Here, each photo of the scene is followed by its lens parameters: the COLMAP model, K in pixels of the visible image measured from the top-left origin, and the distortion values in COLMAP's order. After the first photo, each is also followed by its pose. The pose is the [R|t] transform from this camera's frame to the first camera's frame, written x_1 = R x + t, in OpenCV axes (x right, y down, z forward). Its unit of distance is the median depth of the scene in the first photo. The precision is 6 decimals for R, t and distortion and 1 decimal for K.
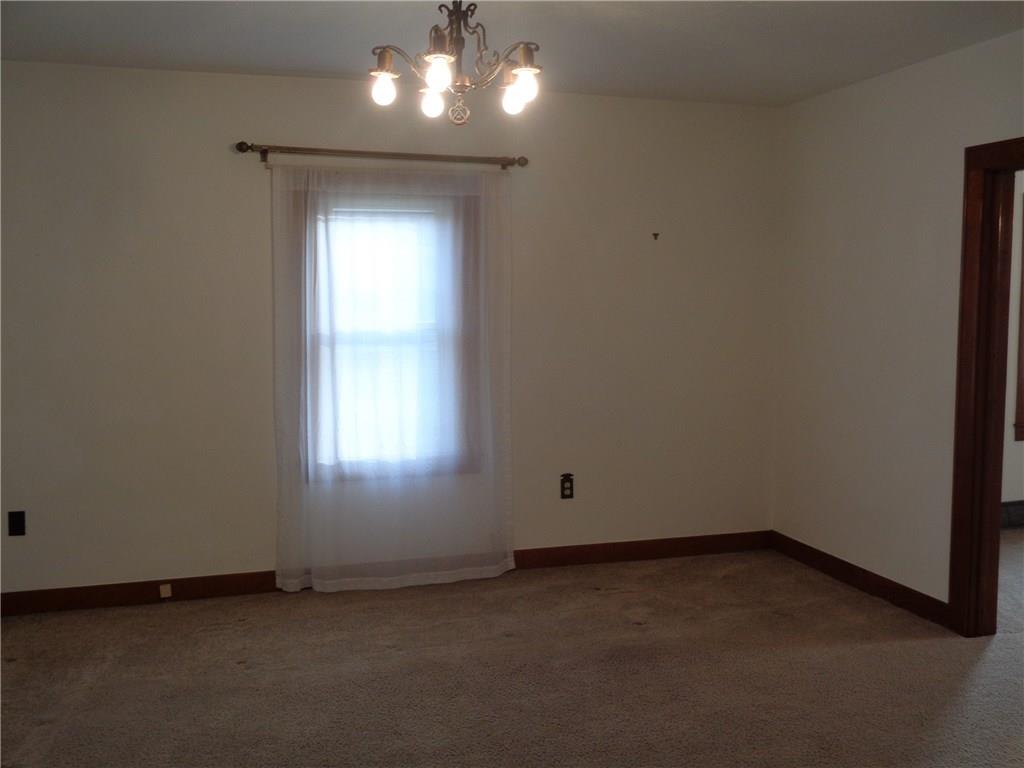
lens RADIAL K [[980.3, 0, 515.0], [0, 980.3, 376.7], [0, 0, 1]] dist [-0.013300, 0.000000]
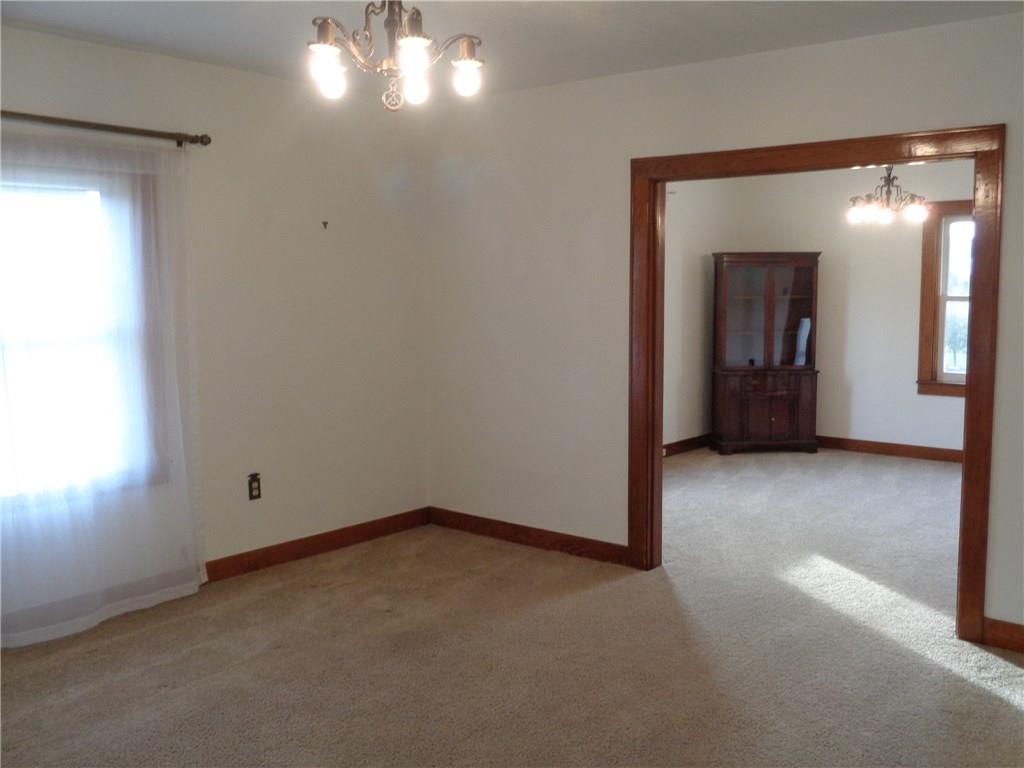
lens RADIAL K [[980.3, 0, 516.8], [0, 980.3, 378.7], [0, 0, 1]] dist [-0.013300, 0.000000]
pose [[0.834597, -0.056402, 0.547966, -0.272581], [0.046769, 0.998408, 0.031533, -0.011514], [-0.548872, -0.000689, 0.835906, 0.074353]]
